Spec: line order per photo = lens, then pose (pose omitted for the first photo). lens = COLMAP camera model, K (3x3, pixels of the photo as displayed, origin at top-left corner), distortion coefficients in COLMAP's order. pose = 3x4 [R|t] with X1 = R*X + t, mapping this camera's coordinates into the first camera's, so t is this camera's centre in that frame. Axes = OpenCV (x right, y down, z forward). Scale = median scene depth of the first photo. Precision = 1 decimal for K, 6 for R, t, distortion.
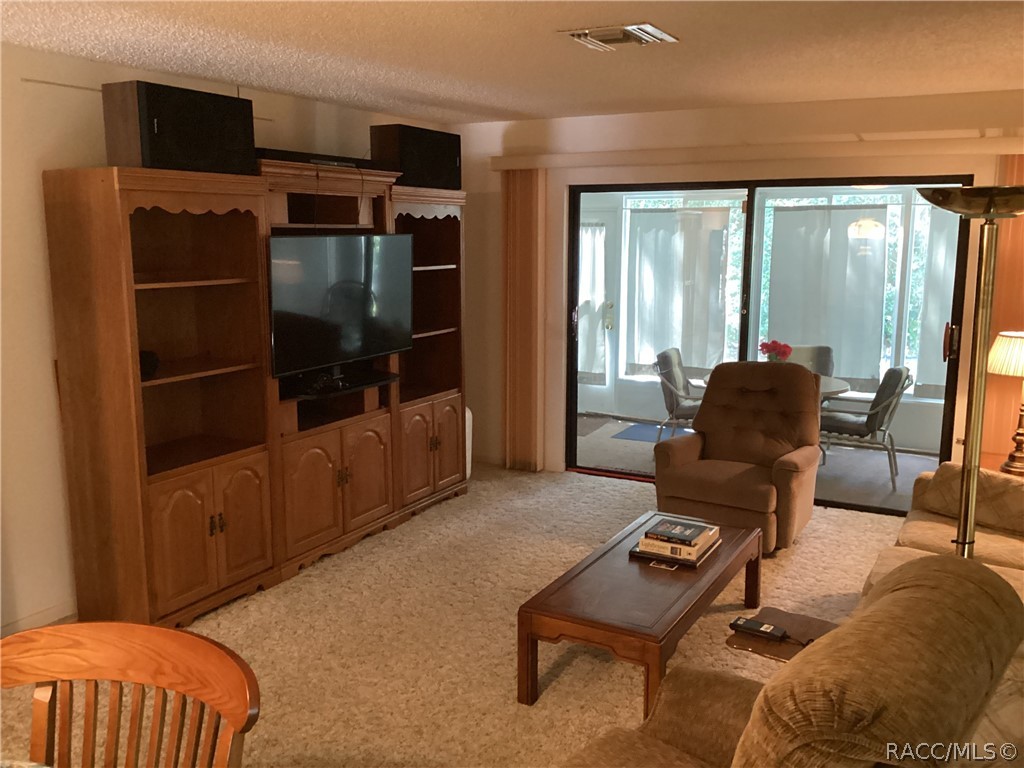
lens RADIAL K [[919.5, 0, 512.0], [0, 919.5, 384.0], [0, 0, 1]] dist [0.117289, -0.221520]
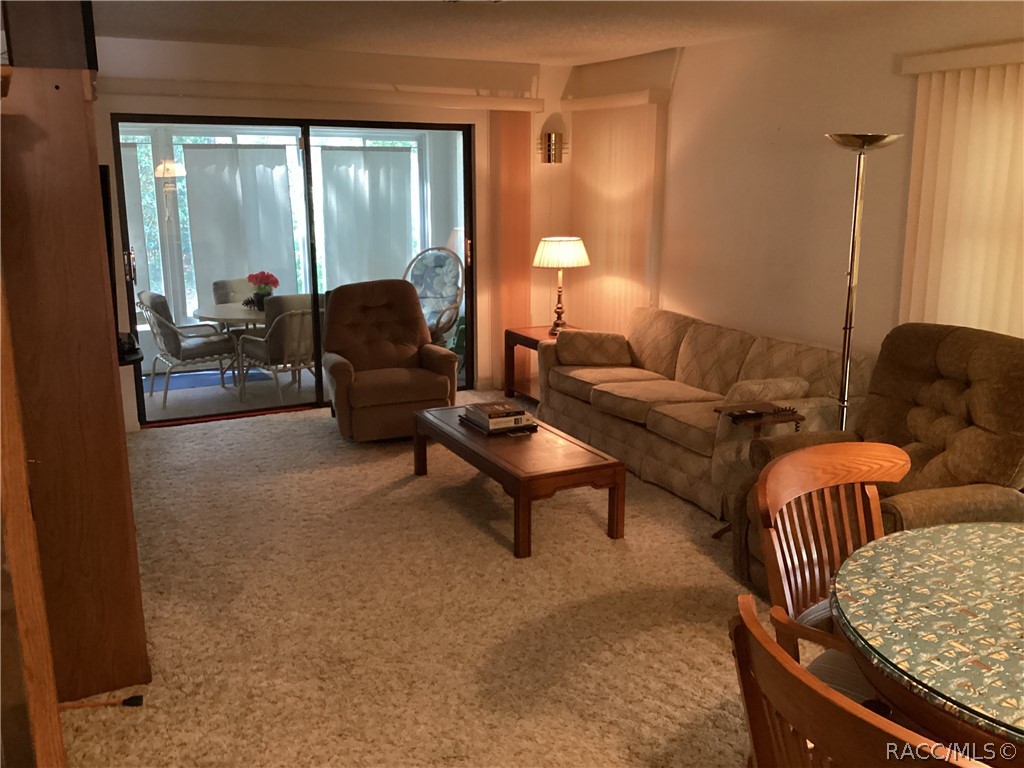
lens RADIAL K [[919.5, 0, 512.0], [0, 919.5, 384.0], [0, 0, 1]] dist [0.117289, -0.221520]
pose [[0.564986, -0.187535, 0.803506, -0.536692], [0.140388, 0.981477, 0.130359, -0.022009], [-0.813070, 0.039151, 0.580849, 0.178154]]
